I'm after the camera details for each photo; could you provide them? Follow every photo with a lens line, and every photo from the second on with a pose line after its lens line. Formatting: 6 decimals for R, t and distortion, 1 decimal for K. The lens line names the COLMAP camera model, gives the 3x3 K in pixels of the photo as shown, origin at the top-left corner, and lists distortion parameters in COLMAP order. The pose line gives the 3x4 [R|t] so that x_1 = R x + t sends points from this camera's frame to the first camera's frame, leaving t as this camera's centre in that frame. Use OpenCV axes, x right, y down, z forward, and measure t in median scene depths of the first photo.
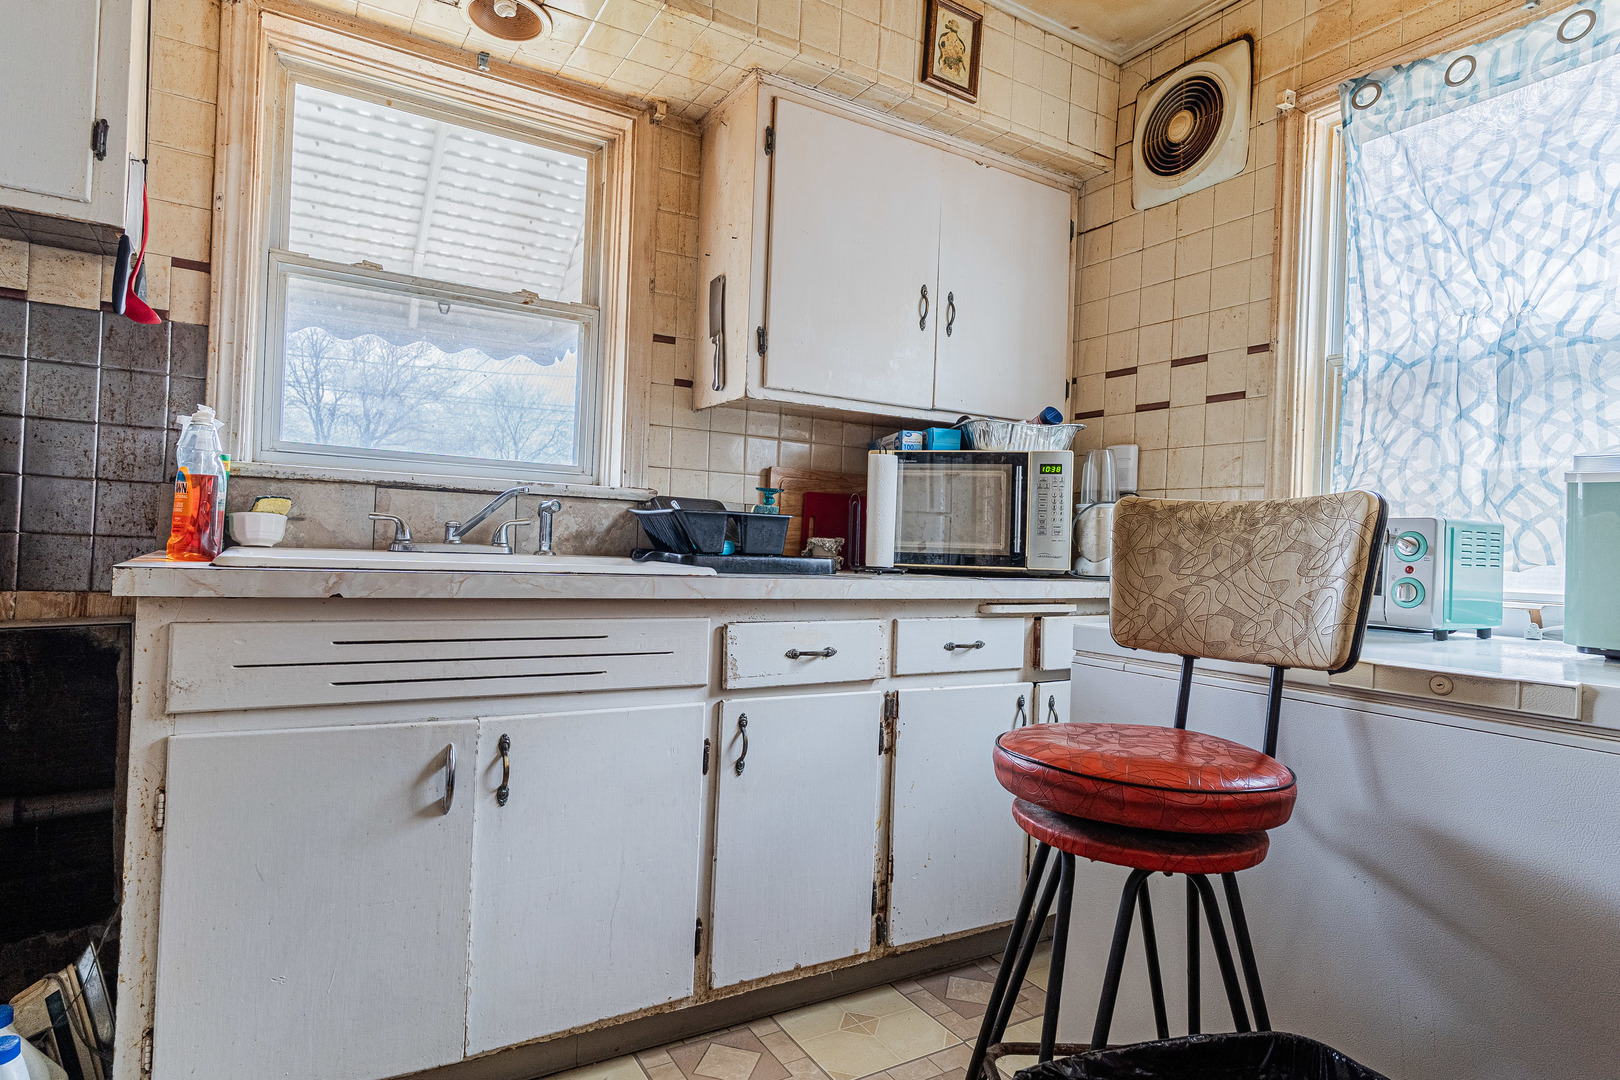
lens RADIAL K [[893.0, 0, 810.0], [0, 893.0, 540.0], [0, 0, 1]] dist [0.002116, 0.001848]
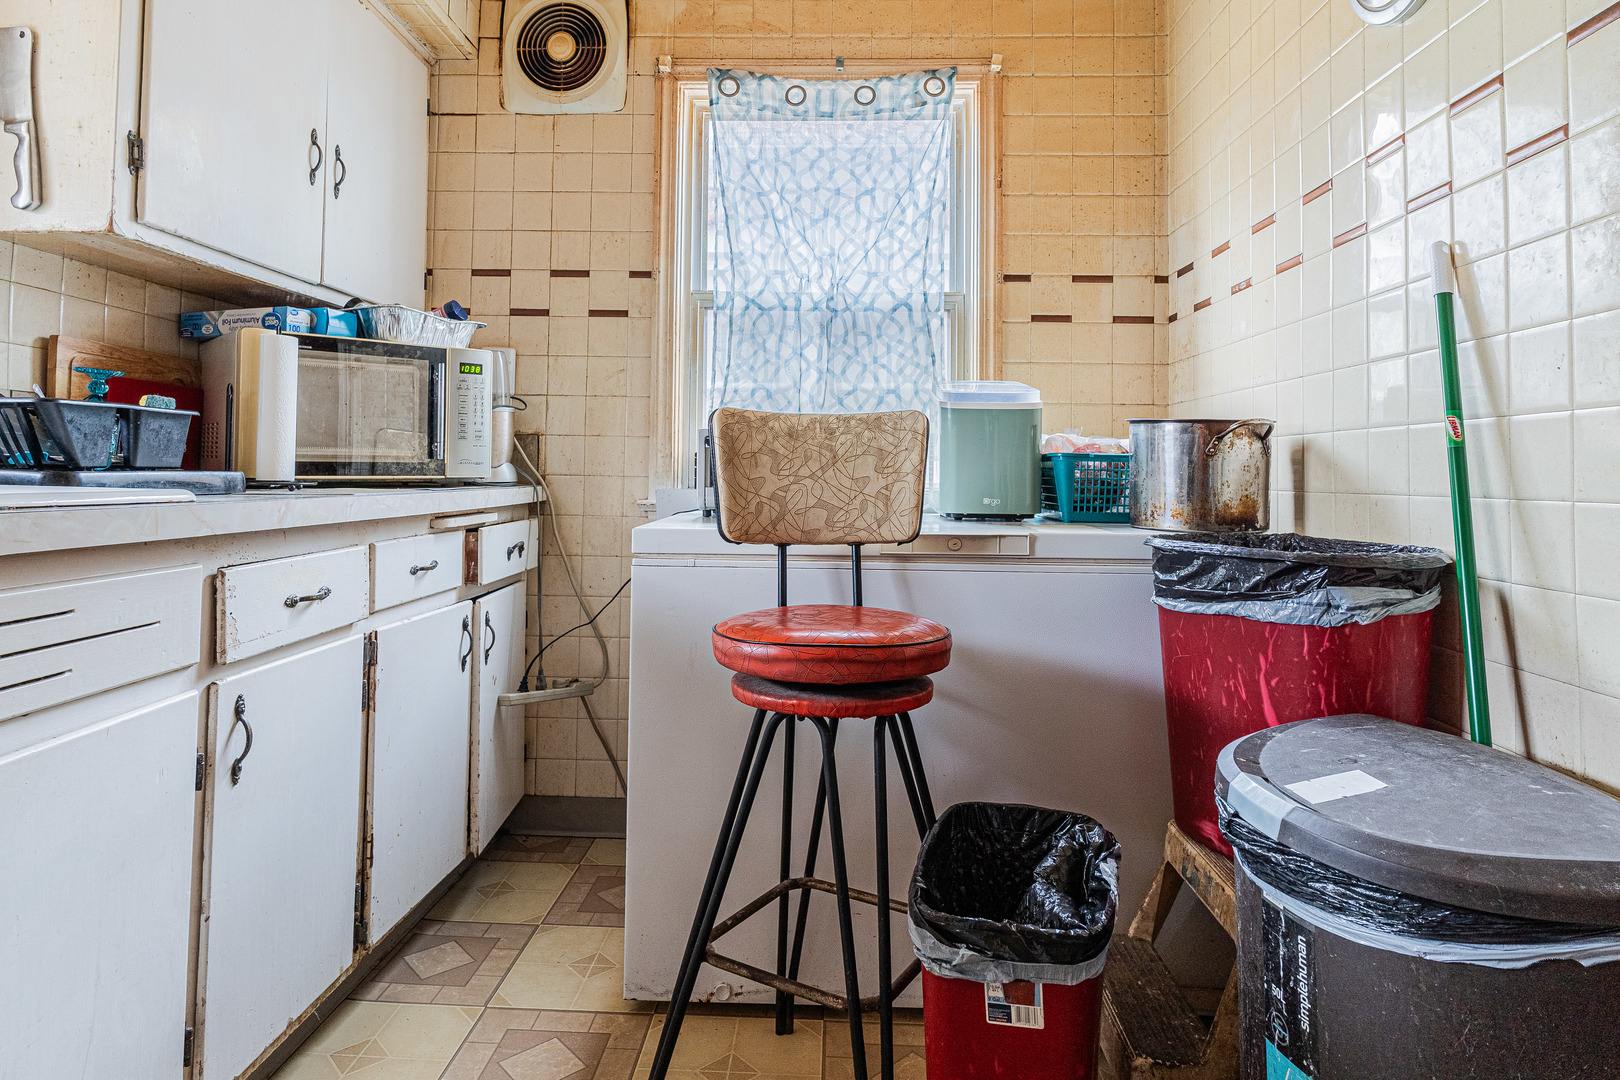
lens RADIAL K [[926.7, 0, 806.8], [0, 926.7, 441.3], [0, 0, 1]] dist [-0.000311, -0.000523]
pose [[0.549575, -0.000335, 0.835444, -0.383483], [0.001238, 0.999999, -0.000413, -0.003633], [-0.835443, 0.001262, 0.549575, 0.199650]]
